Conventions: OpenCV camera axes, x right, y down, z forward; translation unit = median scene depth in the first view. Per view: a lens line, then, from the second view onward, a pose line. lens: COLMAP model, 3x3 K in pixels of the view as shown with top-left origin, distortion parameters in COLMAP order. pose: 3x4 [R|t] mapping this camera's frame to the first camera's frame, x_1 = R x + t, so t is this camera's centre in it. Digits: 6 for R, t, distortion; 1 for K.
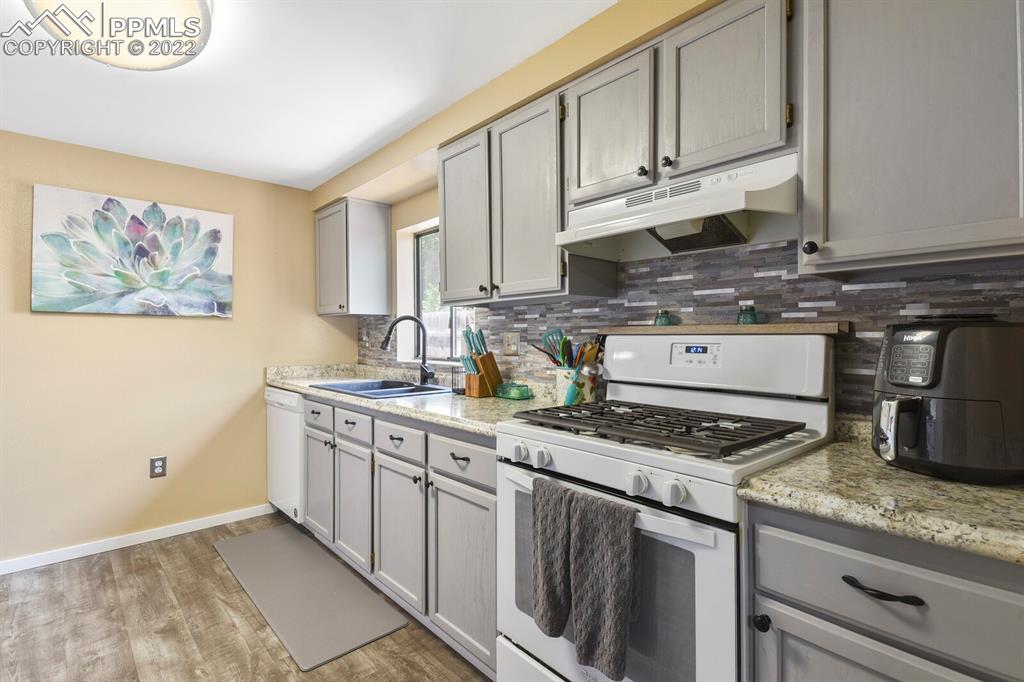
lens RADIAL K [[502.1, 0, 518.9], [0, 502.1, 335.7], [0, 0, 1]] dist [0.029507, -0.012939]
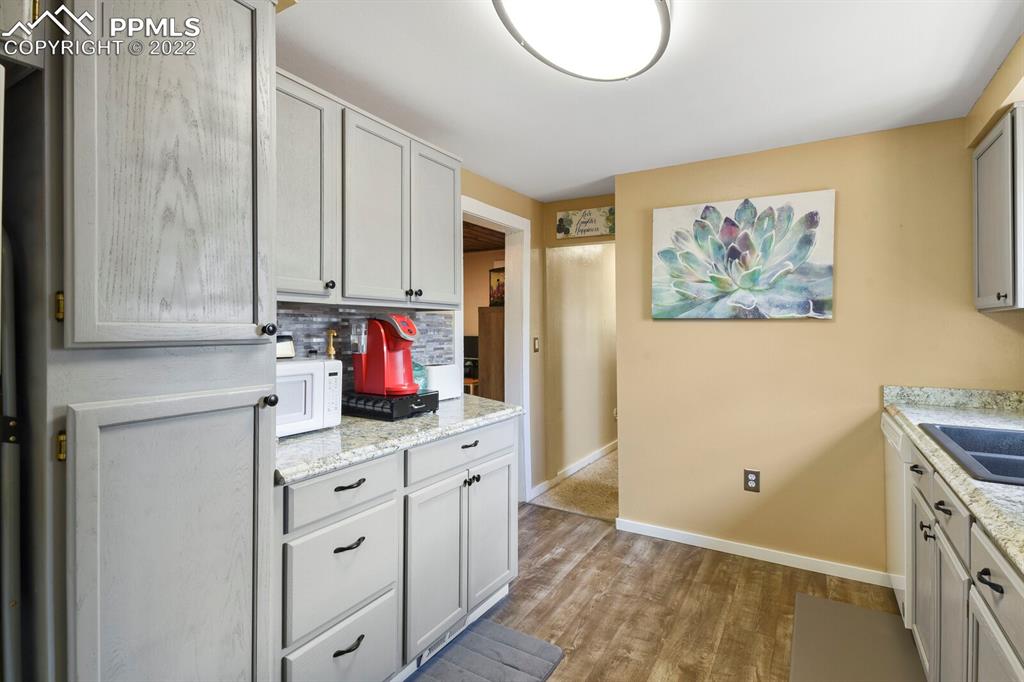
lens RADIAL K [[502.1, 0, 504.6], [0, 502.1, 330.4], [0, 0, 1]] dist [0.029507, -0.012939]
pose [[0.275982, 0.005627, -0.961146, 0.065524], [0.002703, 0.999974, 0.006631, -0.028336], [0.961159, -0.004428, 0.275960, 0.336438]]
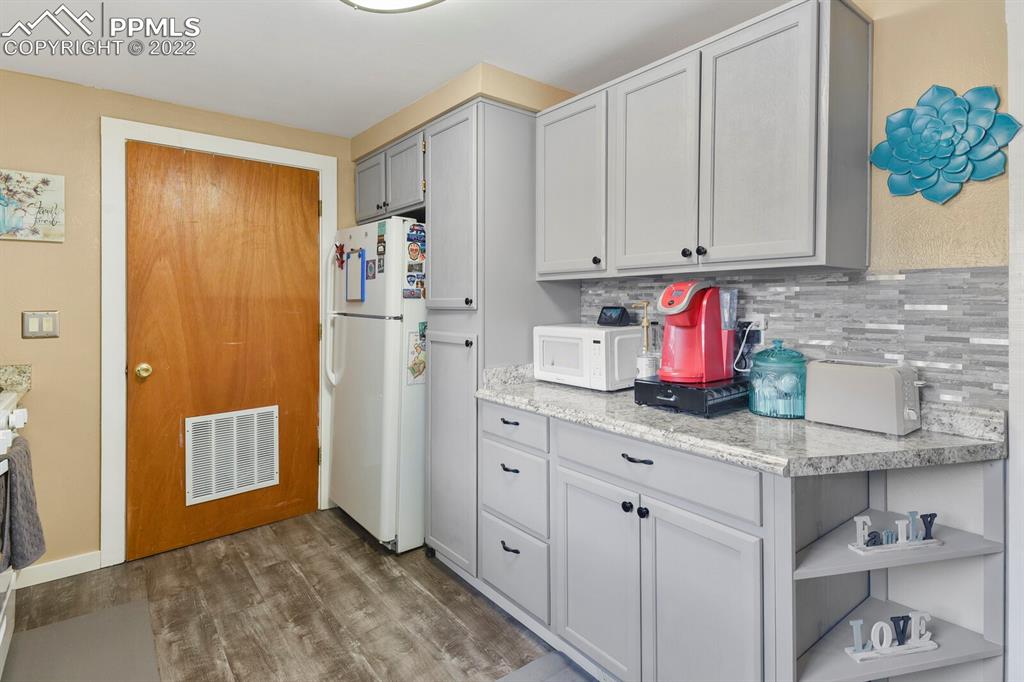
lens RADIAL K [[502.1, 0, 531.8], [0, 502.1, 305.9], [0, 0, 1]] dist [0.029507, -0.012939]
pose [[-0.999573, 0.000804, 0.029221, -0.559848], [0.000691, 0.999992, -0.003876, -0.015959], [-0.029224, -0.003854, -0.999565, 1.025382]]
